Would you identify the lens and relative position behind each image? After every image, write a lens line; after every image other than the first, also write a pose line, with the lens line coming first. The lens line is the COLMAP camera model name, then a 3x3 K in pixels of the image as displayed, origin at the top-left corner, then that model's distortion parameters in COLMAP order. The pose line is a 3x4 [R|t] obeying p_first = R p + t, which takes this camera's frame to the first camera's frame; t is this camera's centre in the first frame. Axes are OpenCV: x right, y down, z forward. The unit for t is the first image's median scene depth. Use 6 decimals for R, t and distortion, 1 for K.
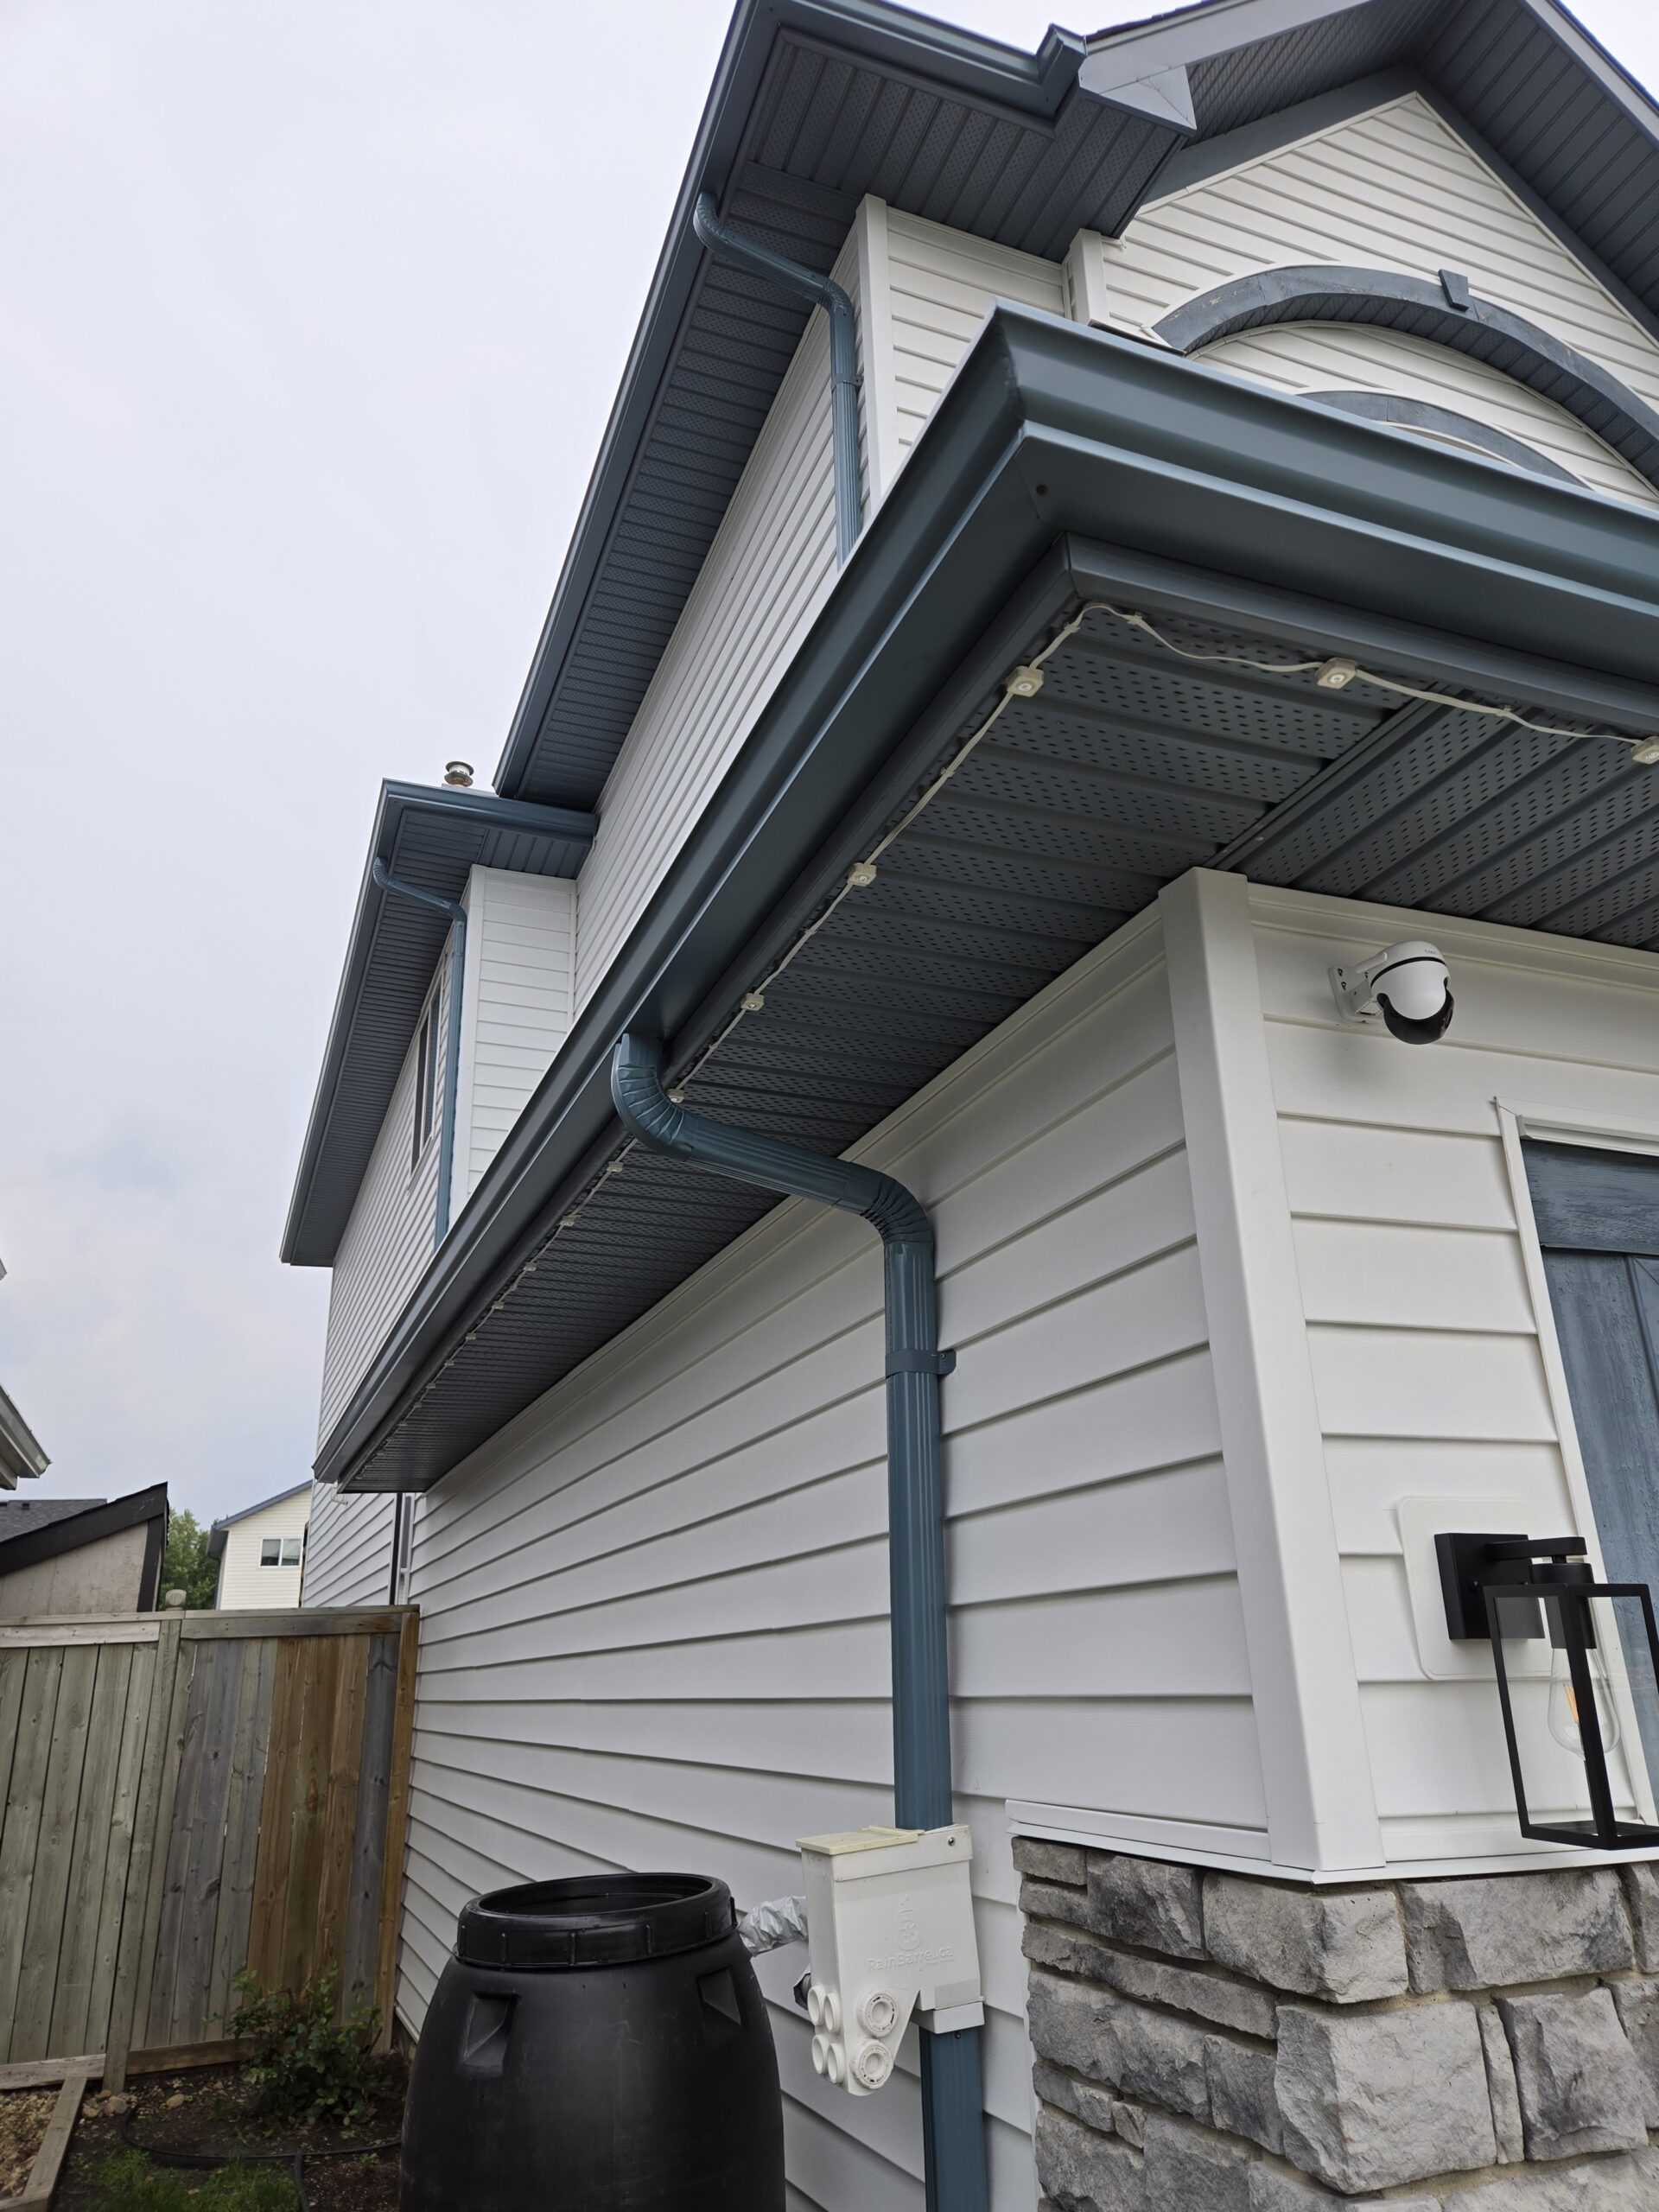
lens RADIAL K [[1510.8, 0, 829.5], [0, 1510.8, 1106.0], [0, 0, 1]] dist [0.089755, -0.082217]
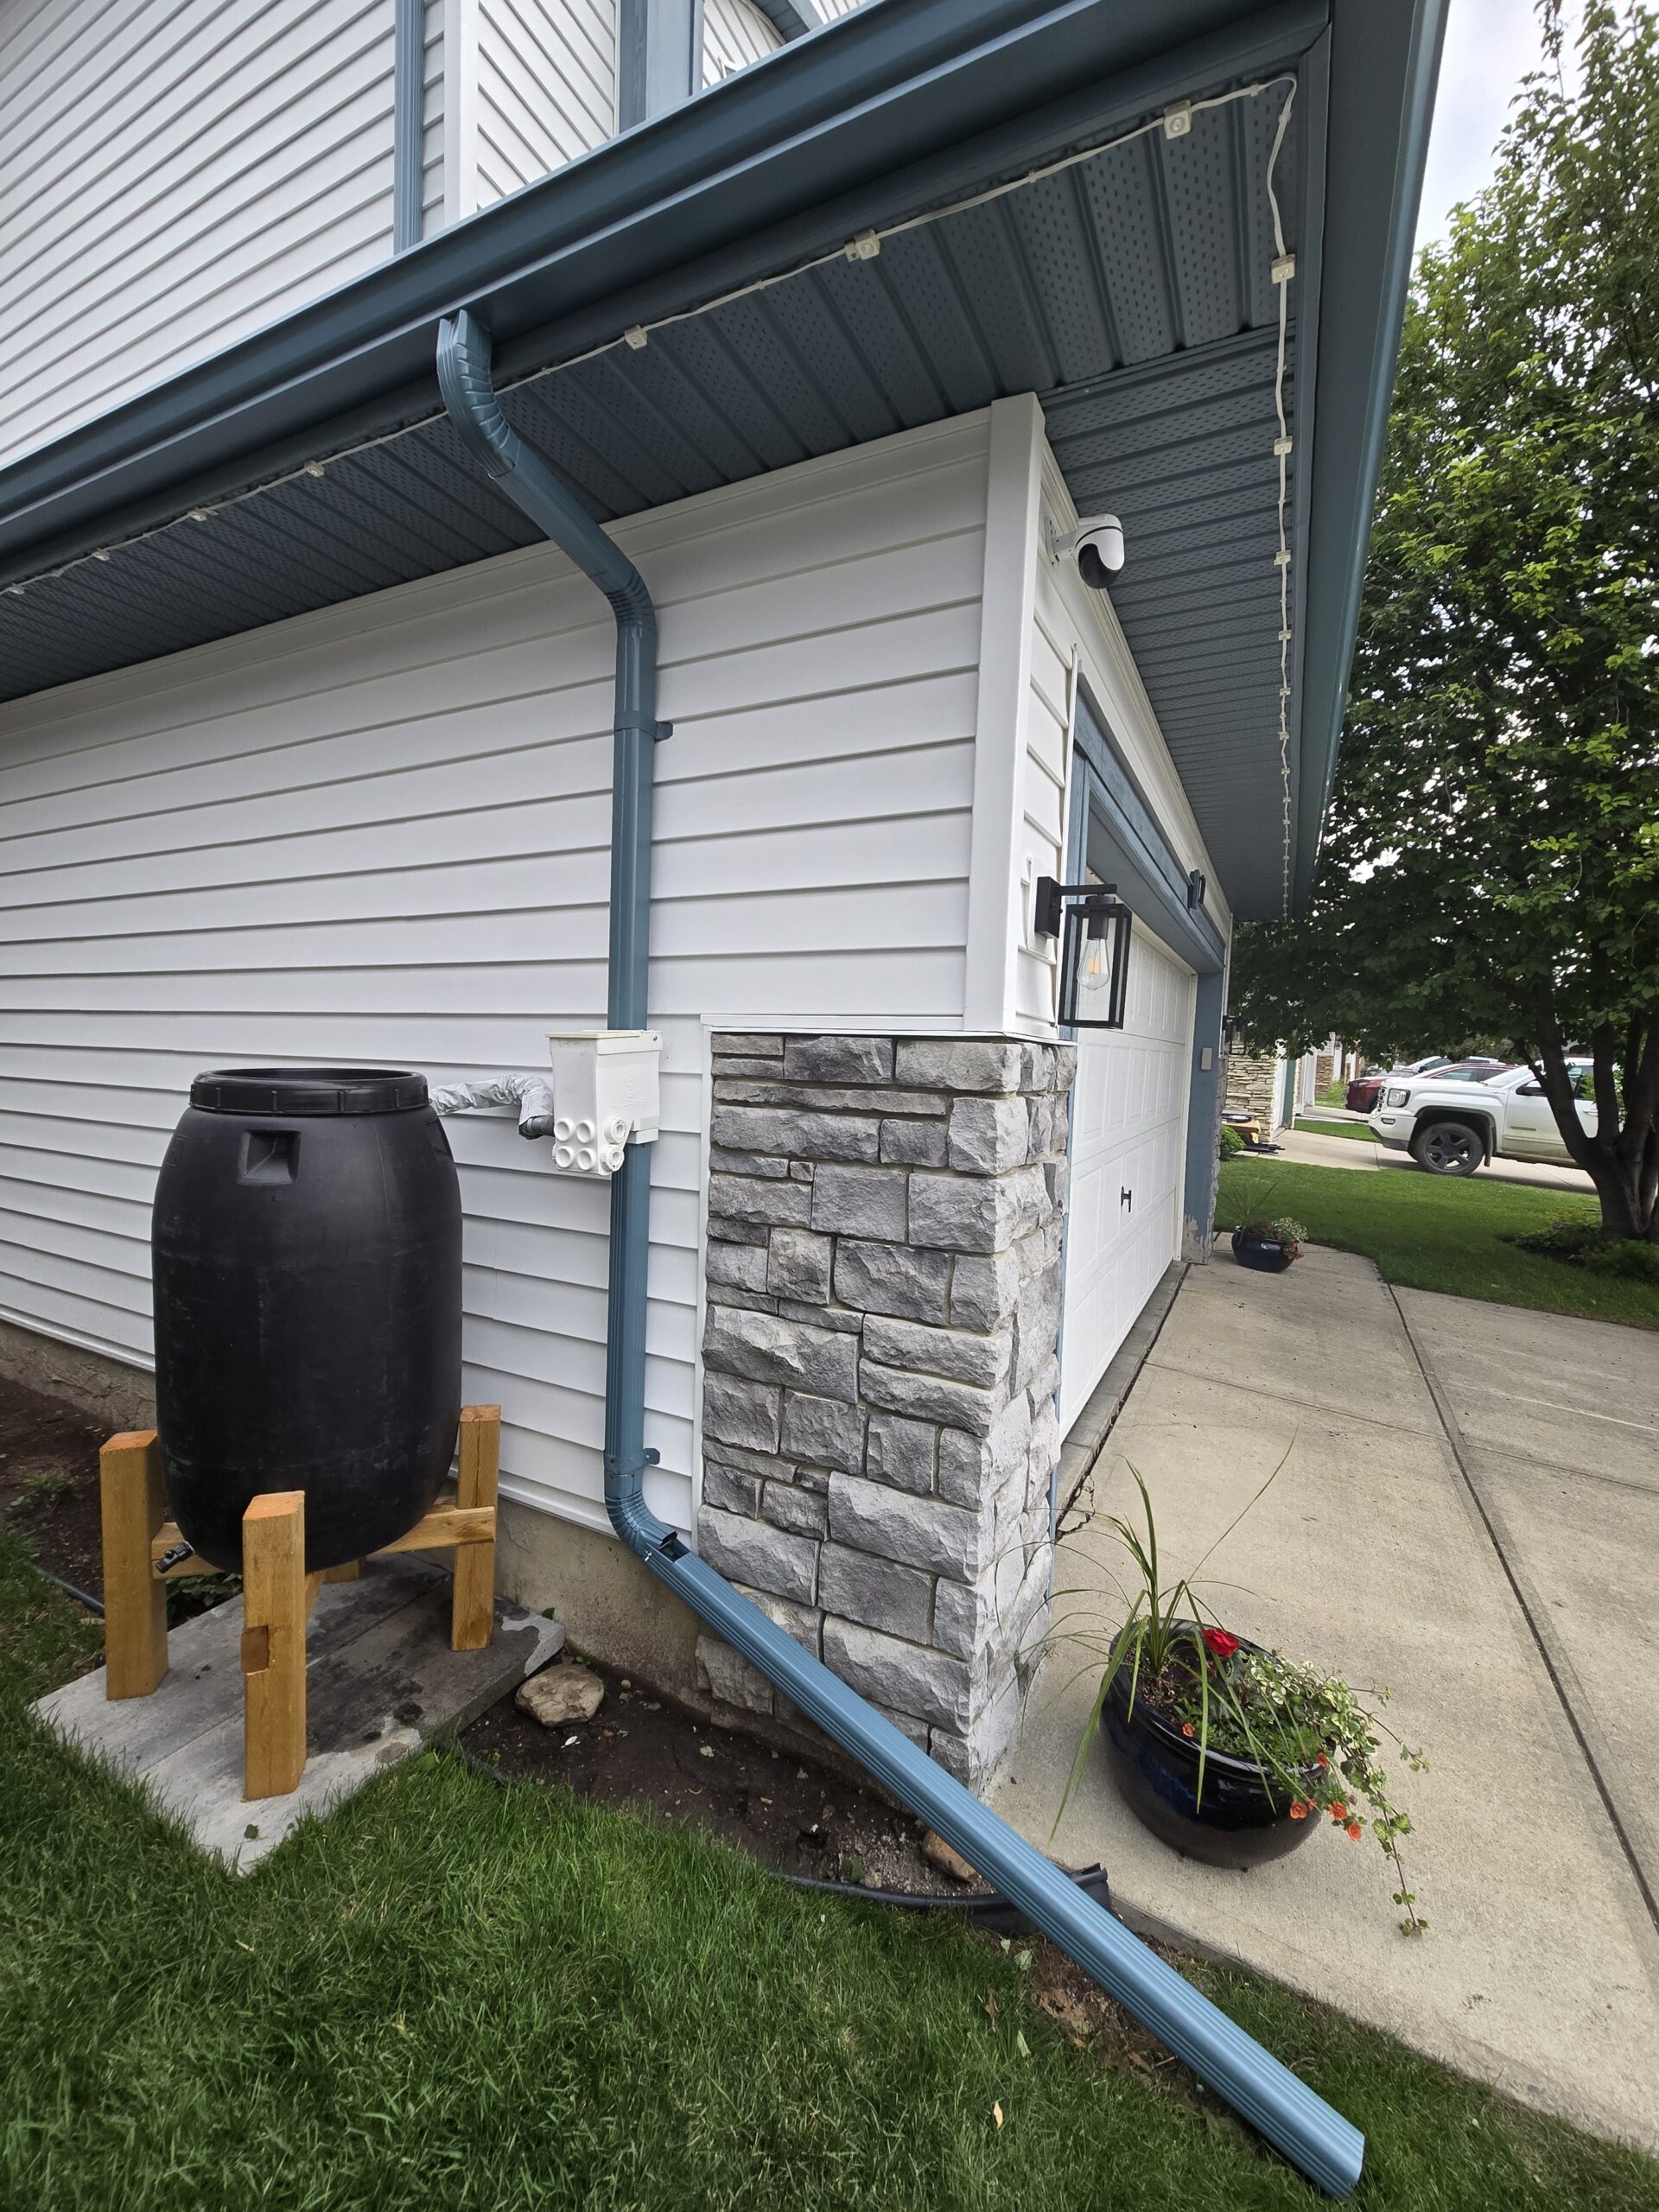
lens RADIAL K [[911.7, 0, 829.5], [0, 911.7, 1106.0], [0, 0, 1]] dist [0.000275, 0.000004]
pose [[0.755447, 0.015357, 0.655030, -0.455071], [-0.279257, 0.911922, 0.300687, 0.250348], [-0.592719, -0.410075, 0.693197, 0.266997]]
